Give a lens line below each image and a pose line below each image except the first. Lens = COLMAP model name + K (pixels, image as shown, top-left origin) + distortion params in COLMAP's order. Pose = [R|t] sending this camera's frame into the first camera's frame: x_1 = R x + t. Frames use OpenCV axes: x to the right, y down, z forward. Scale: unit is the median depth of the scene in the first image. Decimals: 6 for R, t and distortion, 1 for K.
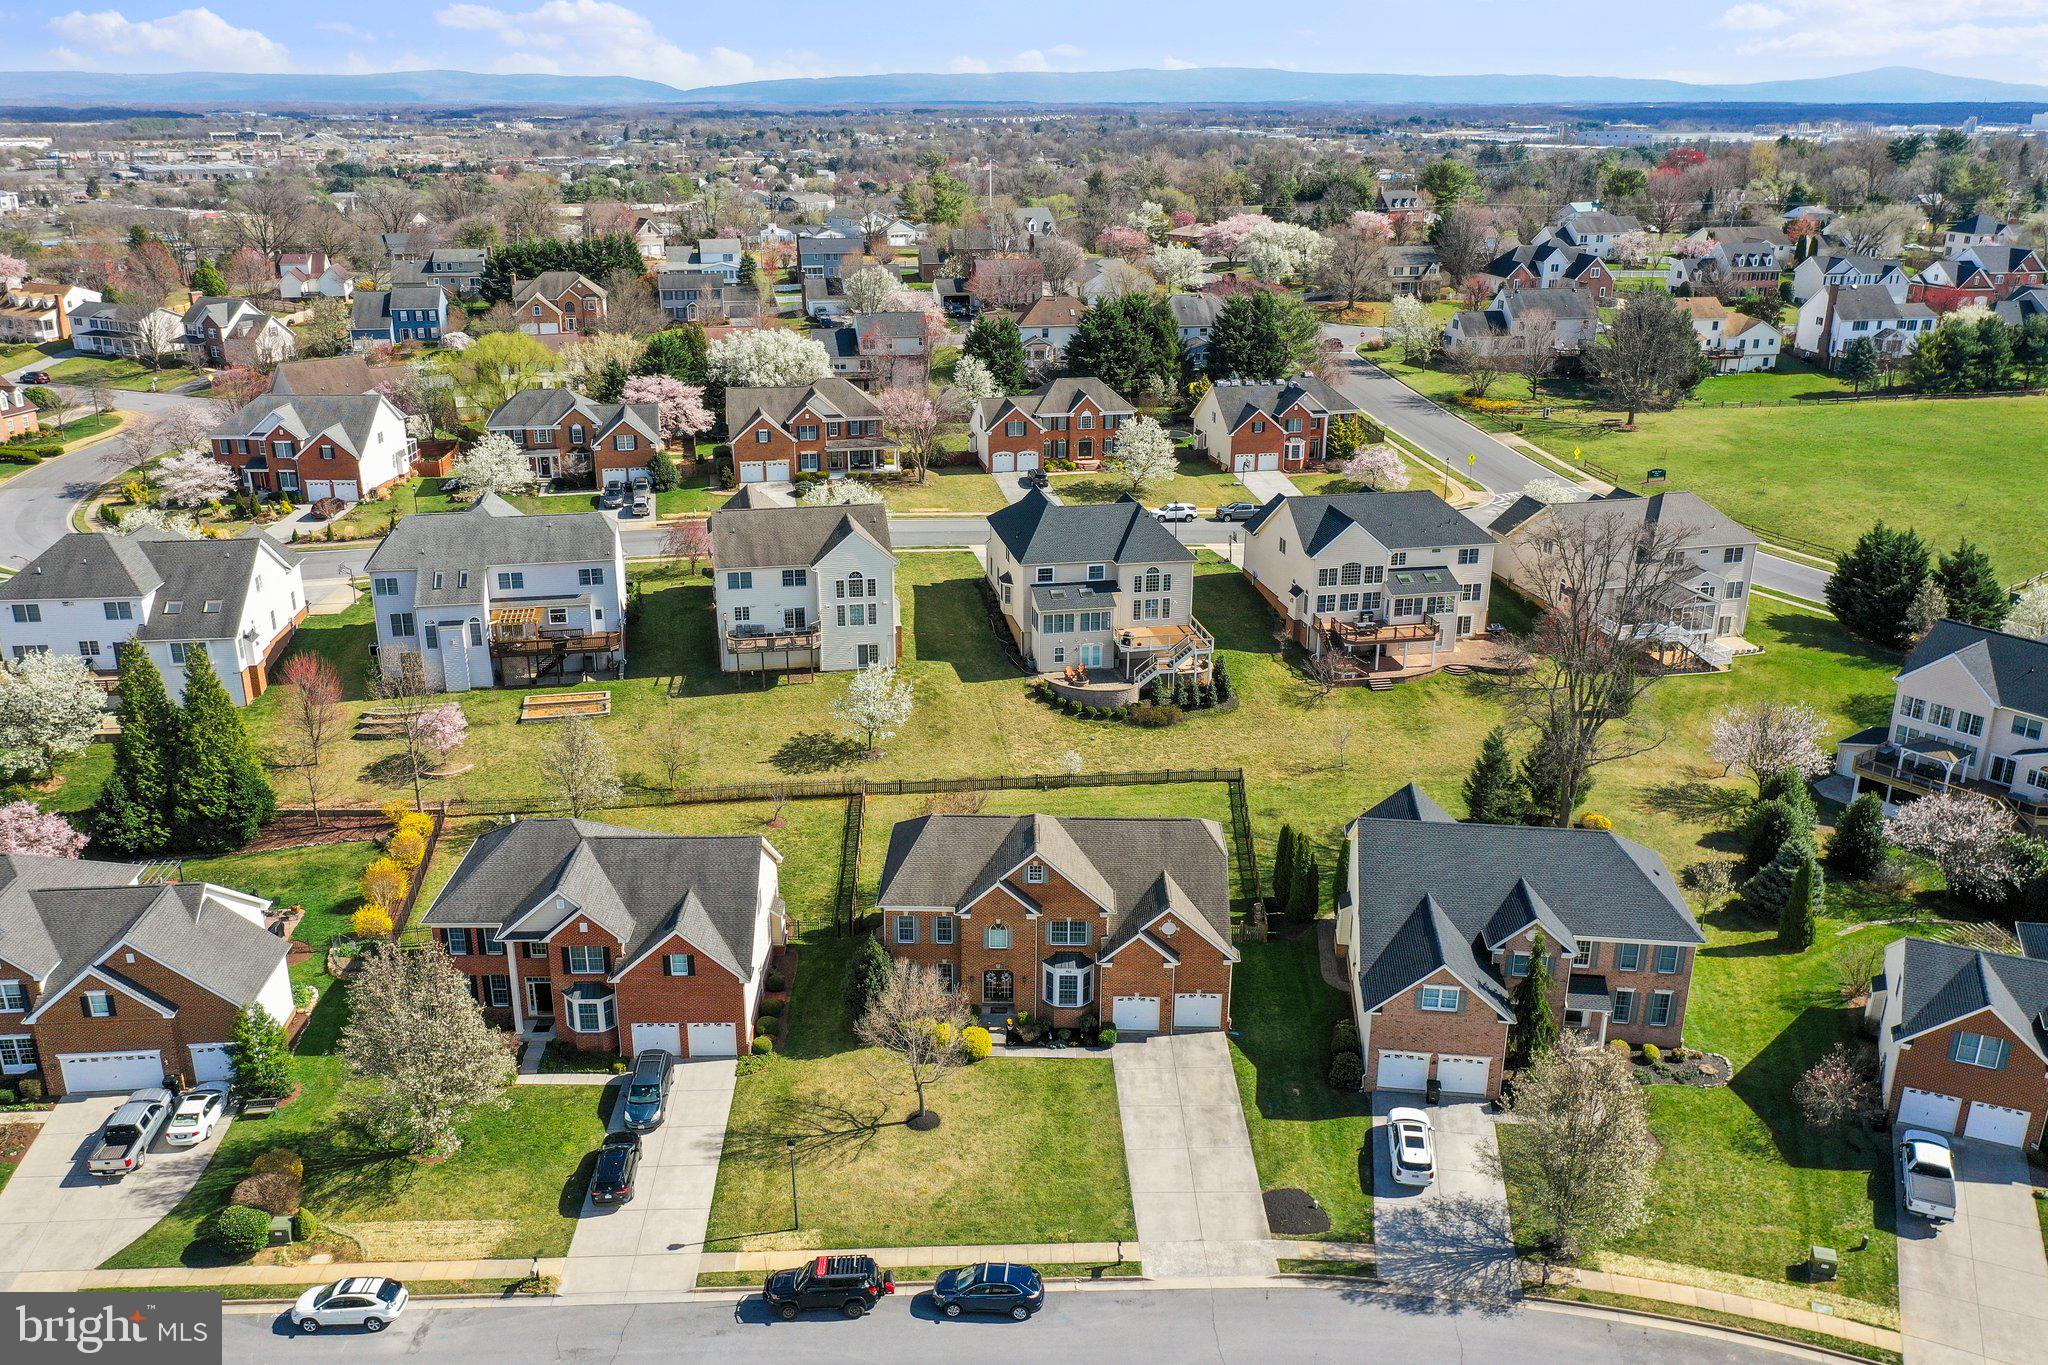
lens RADIAL K [[1614.0, 0, 1012.9], [0, 1614.0, 678.1], [0, 0, 1]] dist [-0.008488, 0.008003]
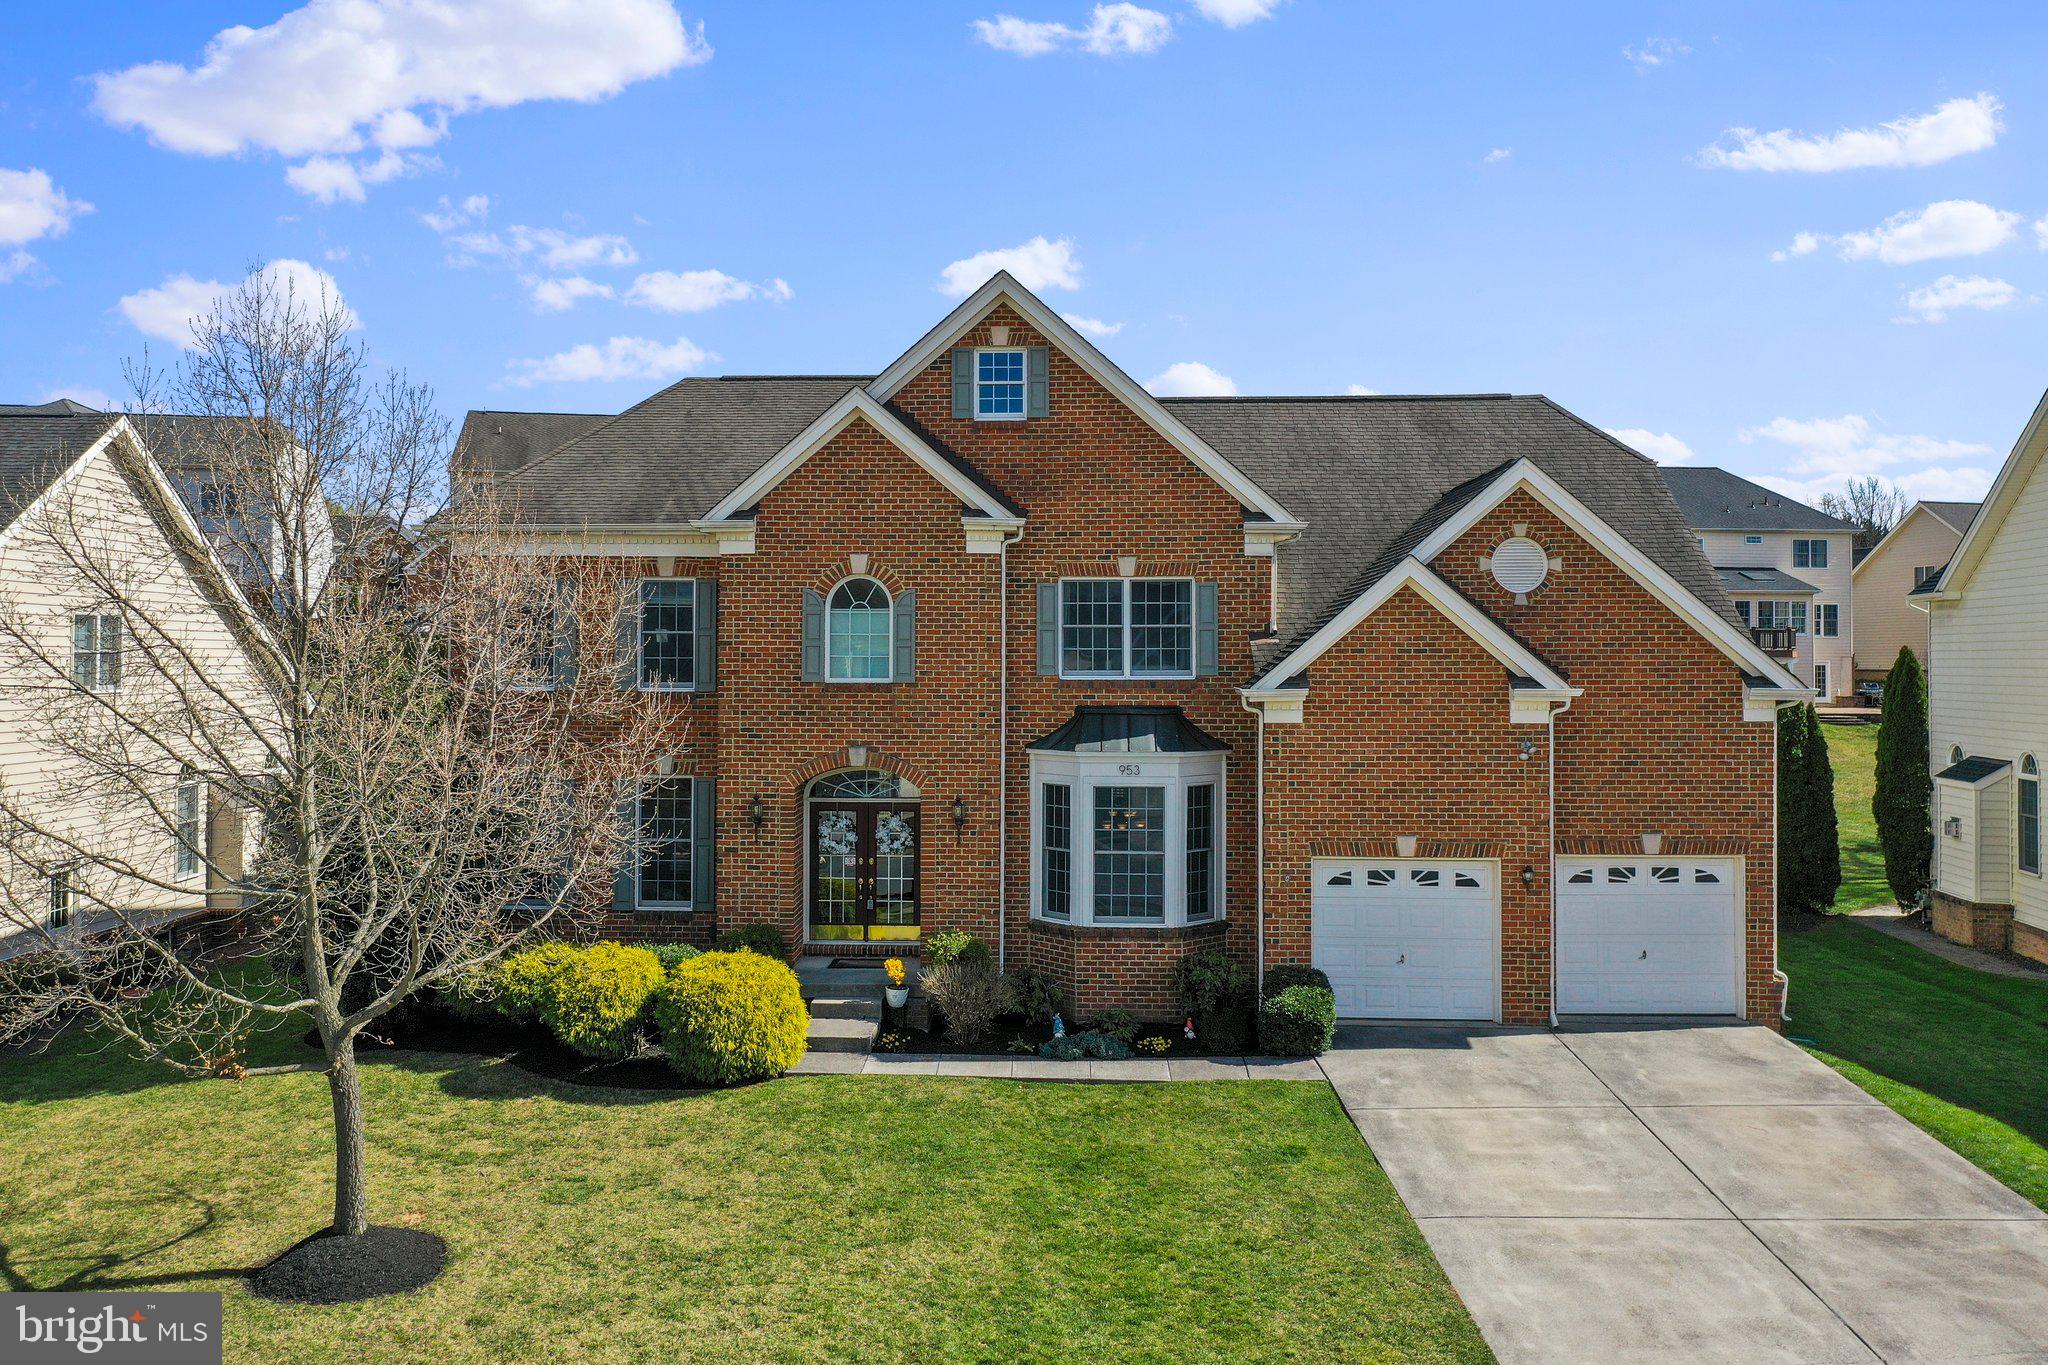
lens RADIAL K [[1631.4, 0, 1018.8], [0, 1631.4, 644.7], [0, 0, 1]] dist [-0.004591, -0.005722]
pose [[0.999817, -0.002167, -0.019030, 0.019902], [-0.004665, 0.936112, -0.351671, 0.232059], [0.018576, 0.351695, 0.935930, 0.683723]]
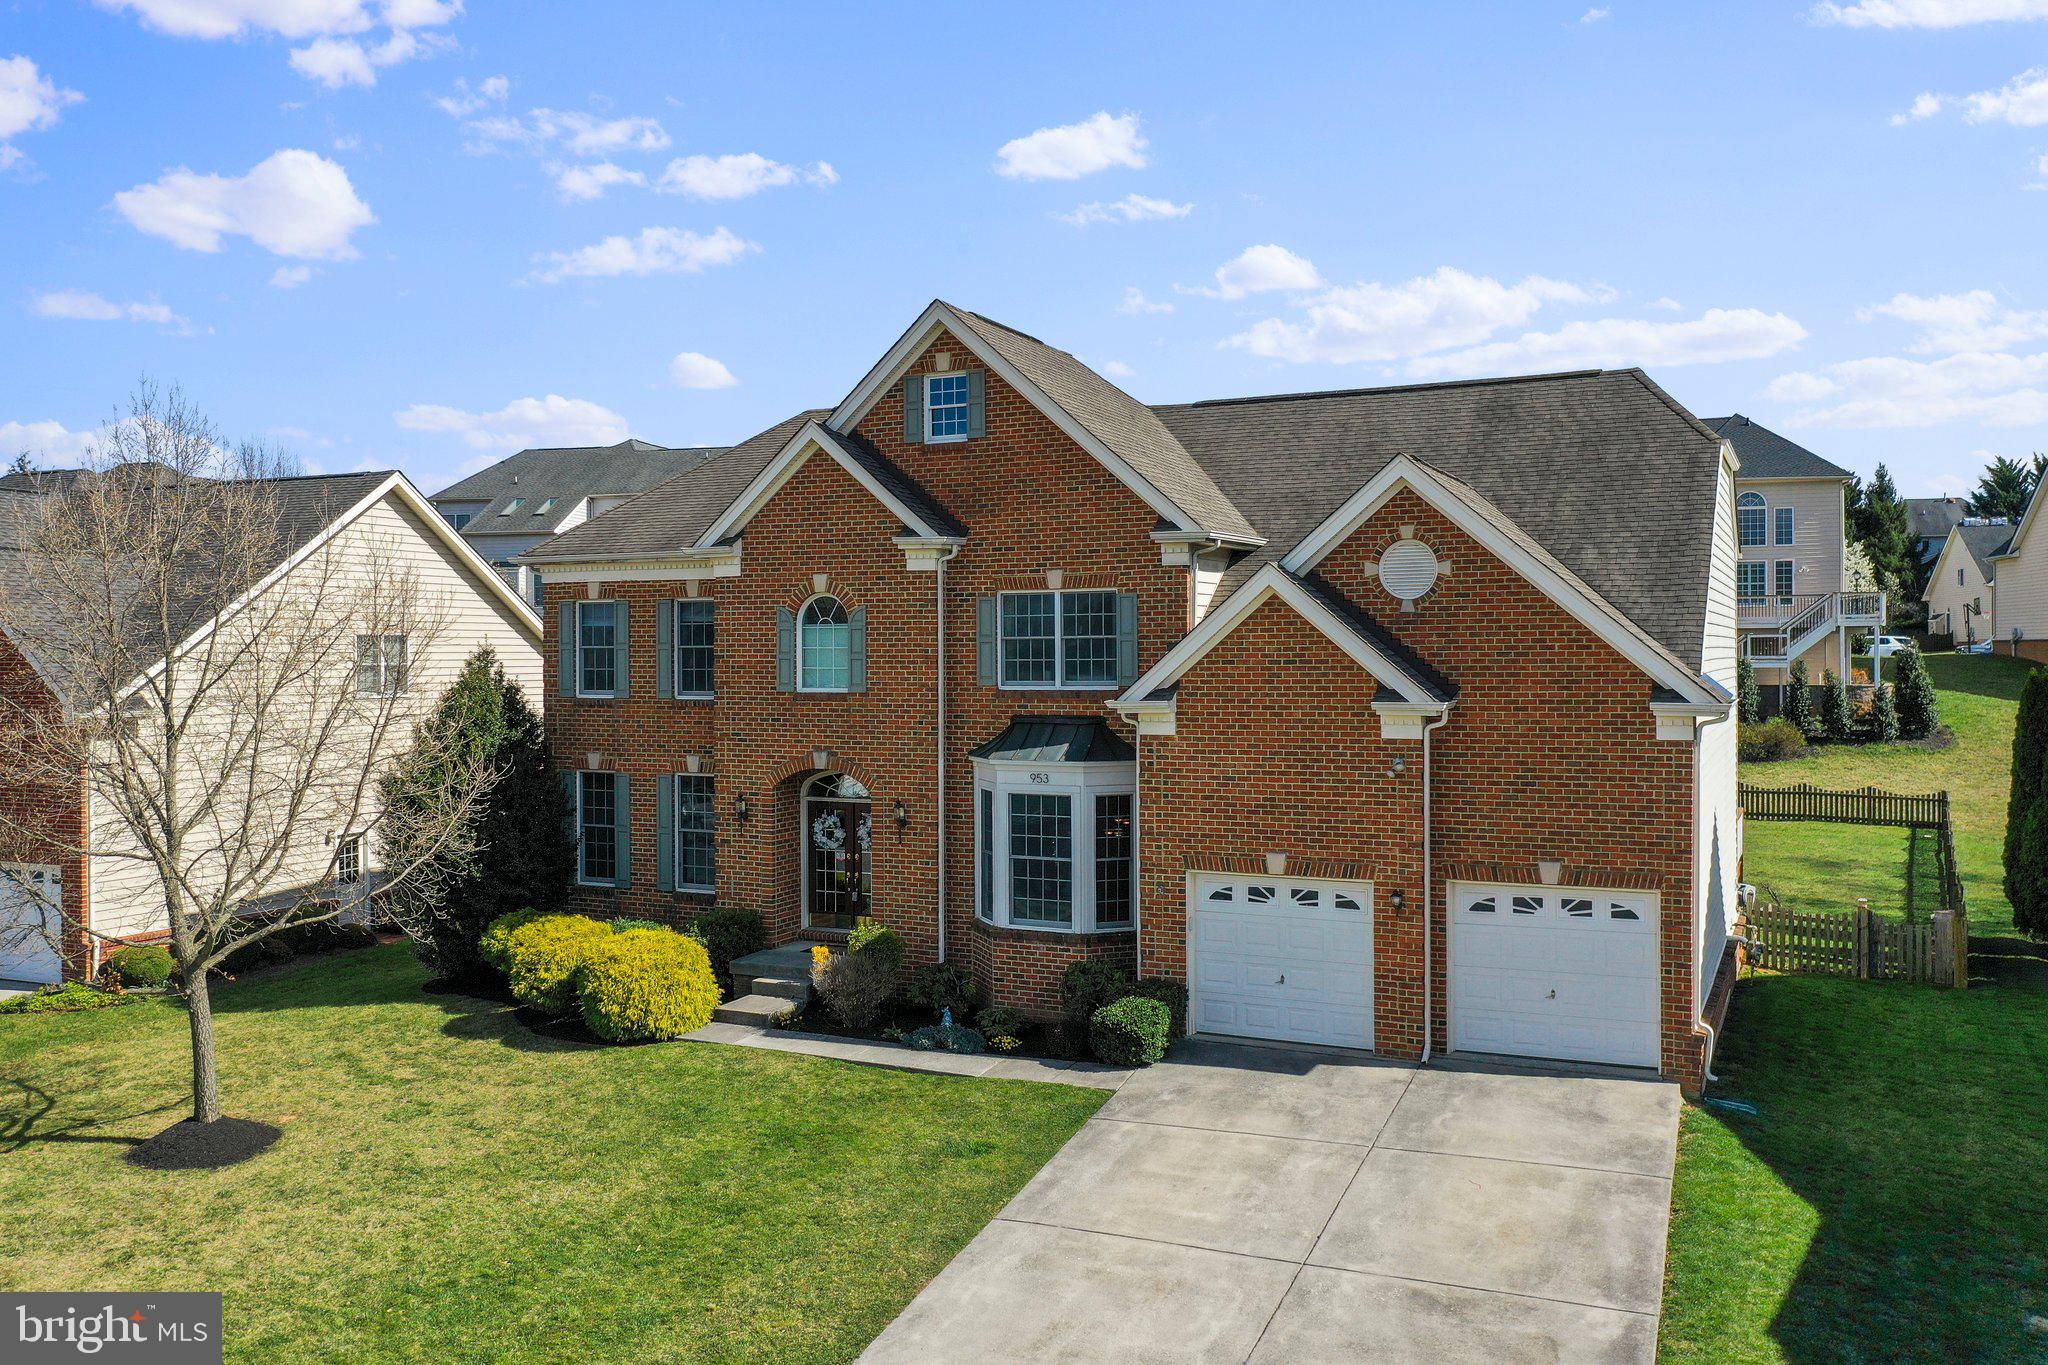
lens RADIAL K [[1671.7, 0, 1024.0], [0, 1671.7, 682.5], [0, 0, 1]] dist [-0.005373, -0.005249]
pose [[0.910304, -0.000951, -0.413938, 0.132495], [-0.133893, 0.945563, -0.296621, 0.226571], [0.391687, 0.325439, 0.860623, 0.691650]]
